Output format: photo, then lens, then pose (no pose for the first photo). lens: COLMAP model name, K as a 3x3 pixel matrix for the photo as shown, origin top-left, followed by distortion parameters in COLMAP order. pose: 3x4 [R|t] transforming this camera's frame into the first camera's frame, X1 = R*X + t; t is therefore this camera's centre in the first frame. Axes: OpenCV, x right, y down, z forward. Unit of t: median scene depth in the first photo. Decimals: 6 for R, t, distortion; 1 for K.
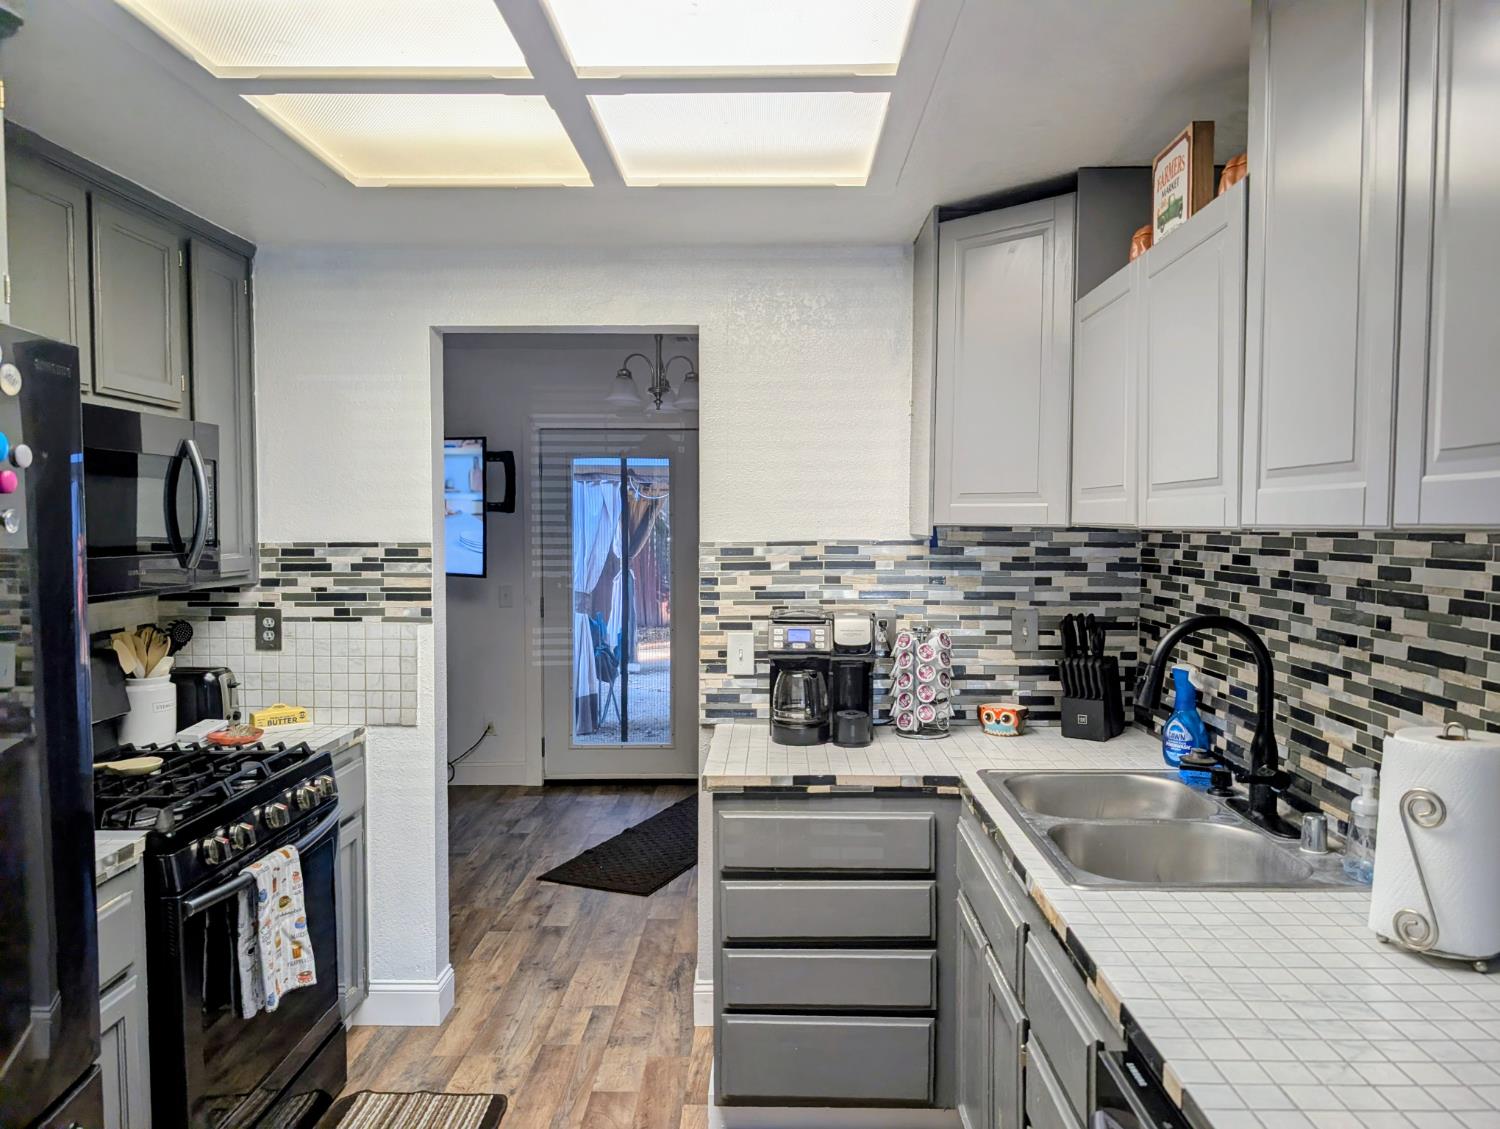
lens RADIAL K [[1068.3, 0, 814.1], [0, 1068.3, 573.1], [0, 0, 1]] dist [0.022451, -0.024894]
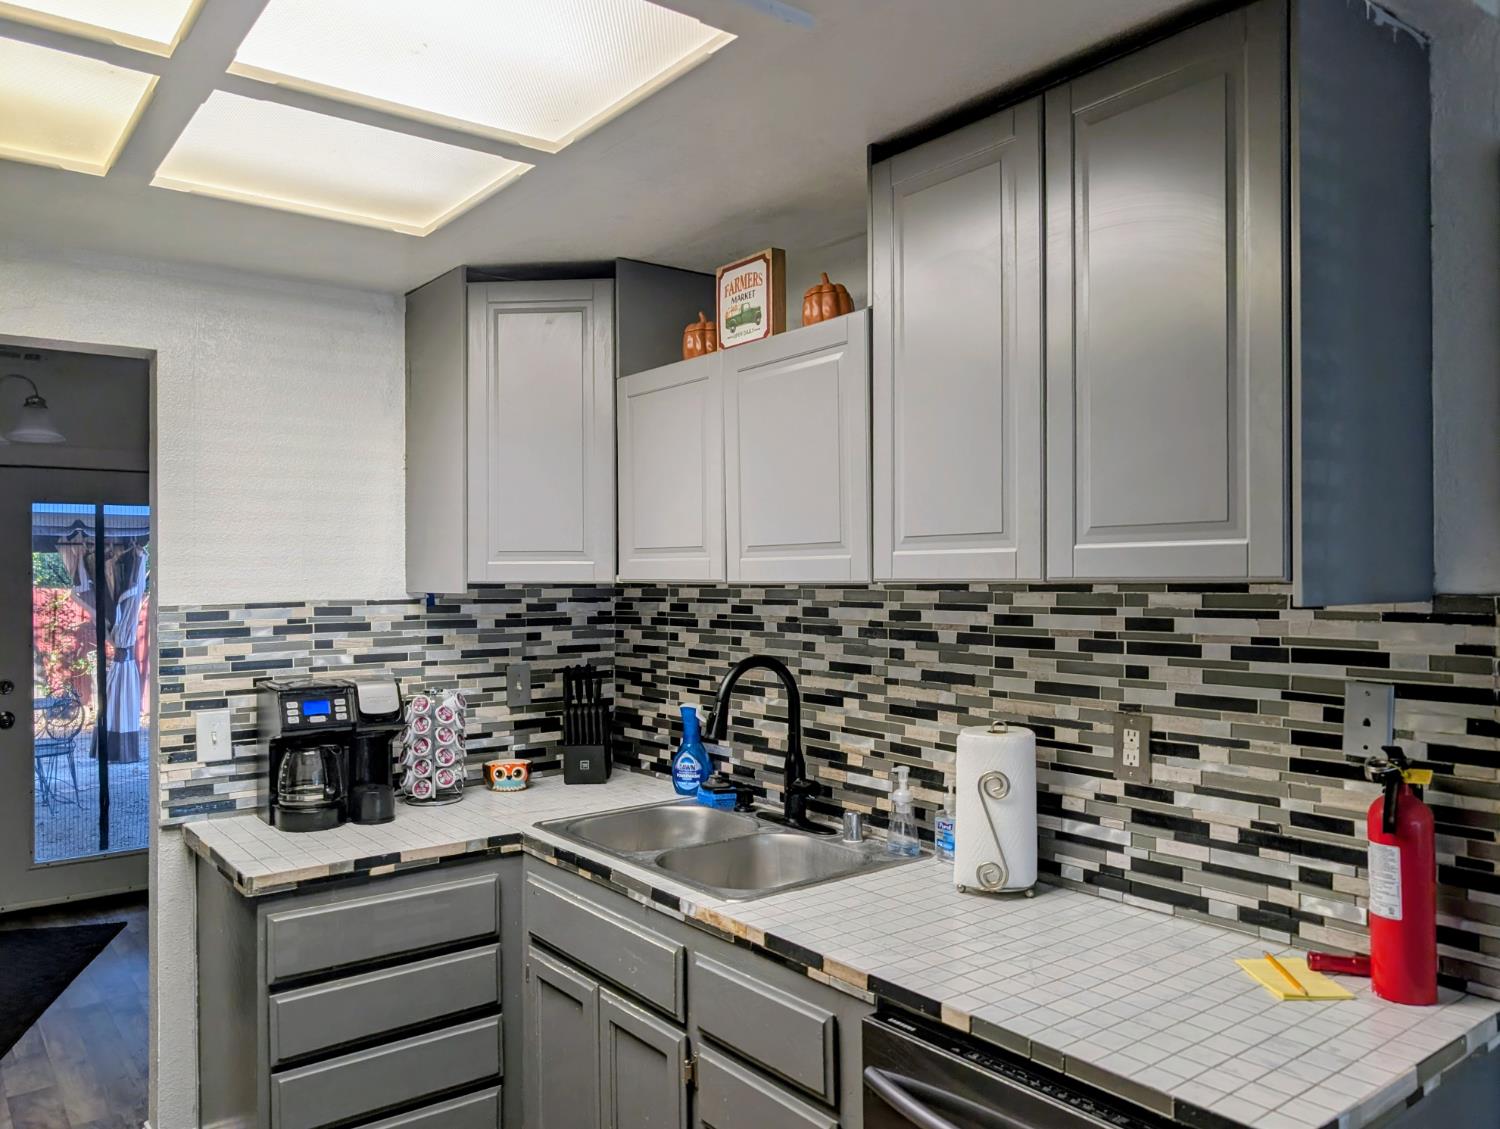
lens RADIAL K [[1068.3, 0, 774.1], [0, 1068.3, 575.8], [0, 0, 1]] dist [0.022451, -0.024894]
pose [[0.788184, -0.007133, 0.615398, -0.294178], [0.038210, 0.998571, -0.037364, -0.004098], [-0.614252, 0.052964, 0.787330, 0.049148]]
